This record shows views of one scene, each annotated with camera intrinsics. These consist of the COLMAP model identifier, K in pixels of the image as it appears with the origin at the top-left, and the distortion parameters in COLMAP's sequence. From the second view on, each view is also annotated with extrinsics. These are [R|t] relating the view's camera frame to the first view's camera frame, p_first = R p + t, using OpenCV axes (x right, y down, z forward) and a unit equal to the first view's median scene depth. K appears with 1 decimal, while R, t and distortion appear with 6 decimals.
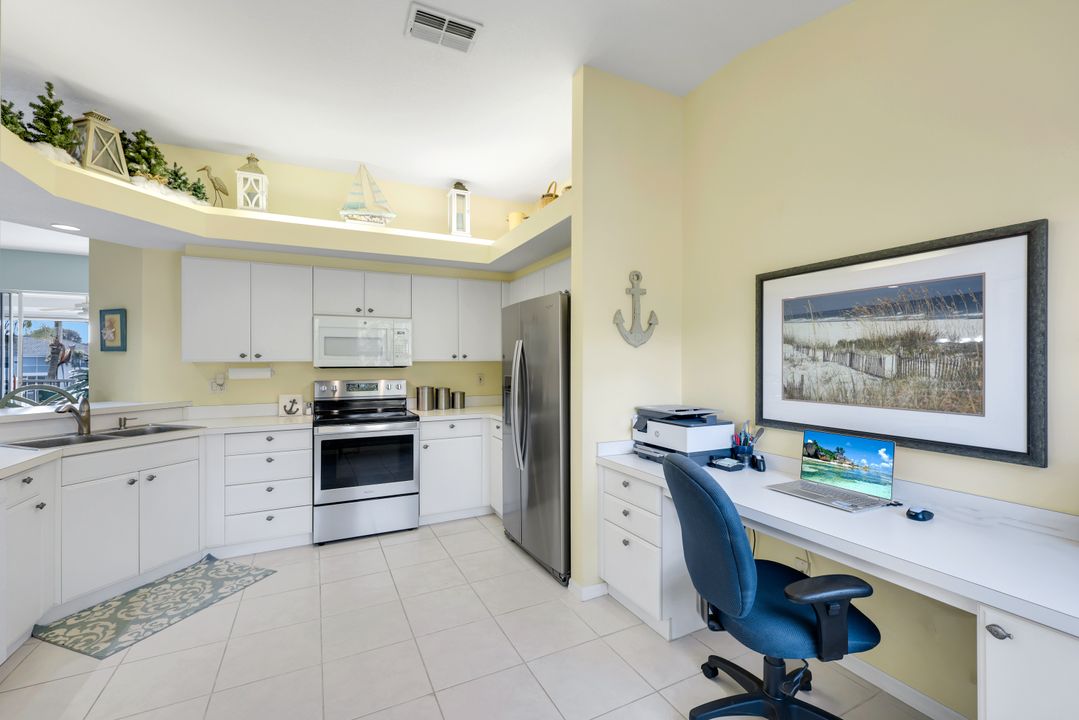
lens RADIAL K [[440.4, 0, 536.5], [0, 440.4, 360.3], [0, 0, 1]] dist [0.001252, 0.000004]
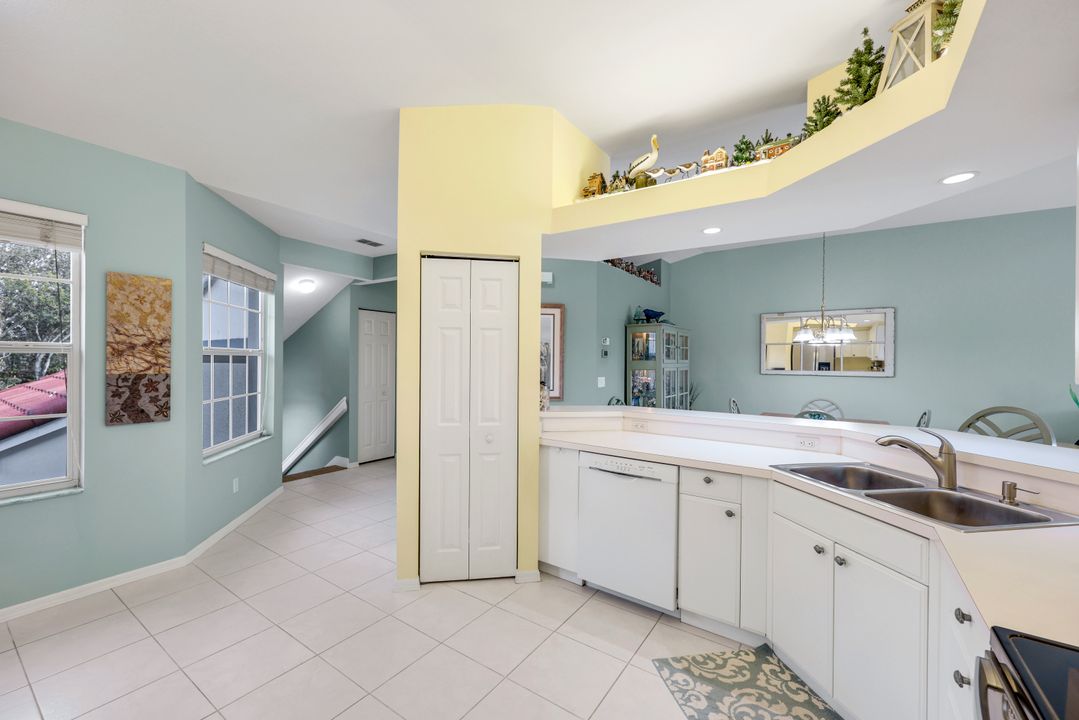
lens RADIAL K [[444.5, 0, 539.5], [0, 444.5, 360.0], [0, 0, 1]] dist [-0.000810, -0.000069]
pose [[-0.875678, -0.006249, -0.482854, -0.156449], [-0.006408, 0.999979, -0.001321, -0.015976], [0.482852, 0.001937, -0.875700, 1.144547]]
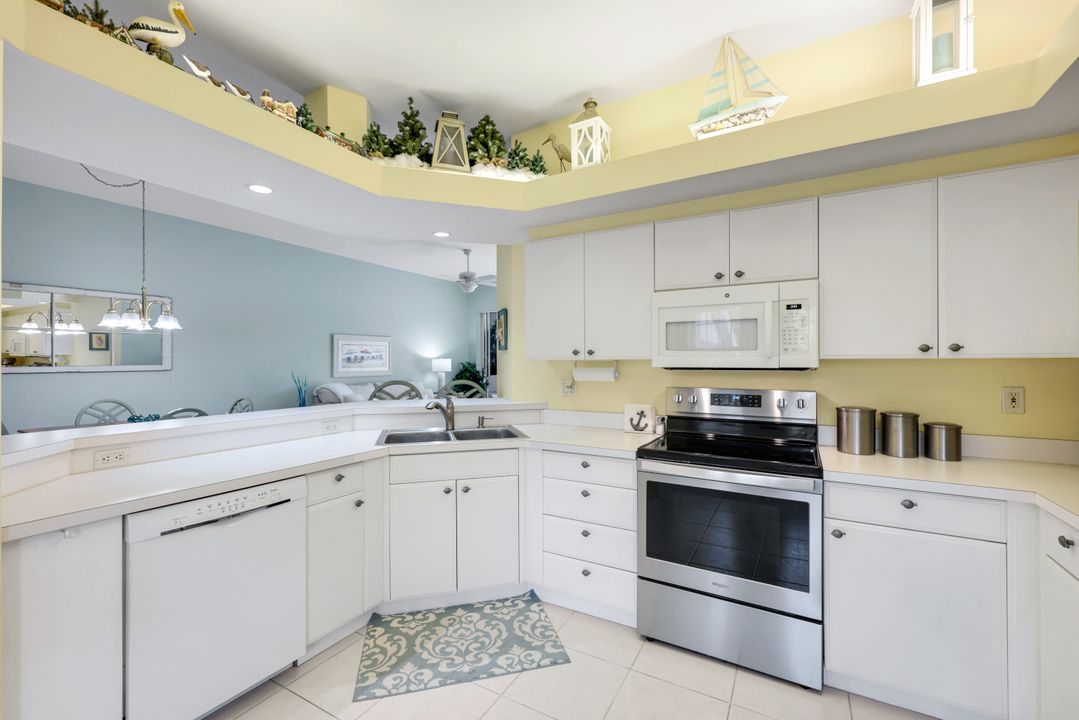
lens RADIAL K [[449.9, 0, 539.5], [0, 449.9, 360.0], [0, 0, 1]] dist [0.001852, 0.000071]
pose [[0.557318, 0.000241, -0.830299, -0.024987], [0.004319, 0.999986, 0.003189, 0.000332], [0.830288, -0.005363, 0.557309, 0.520989]]
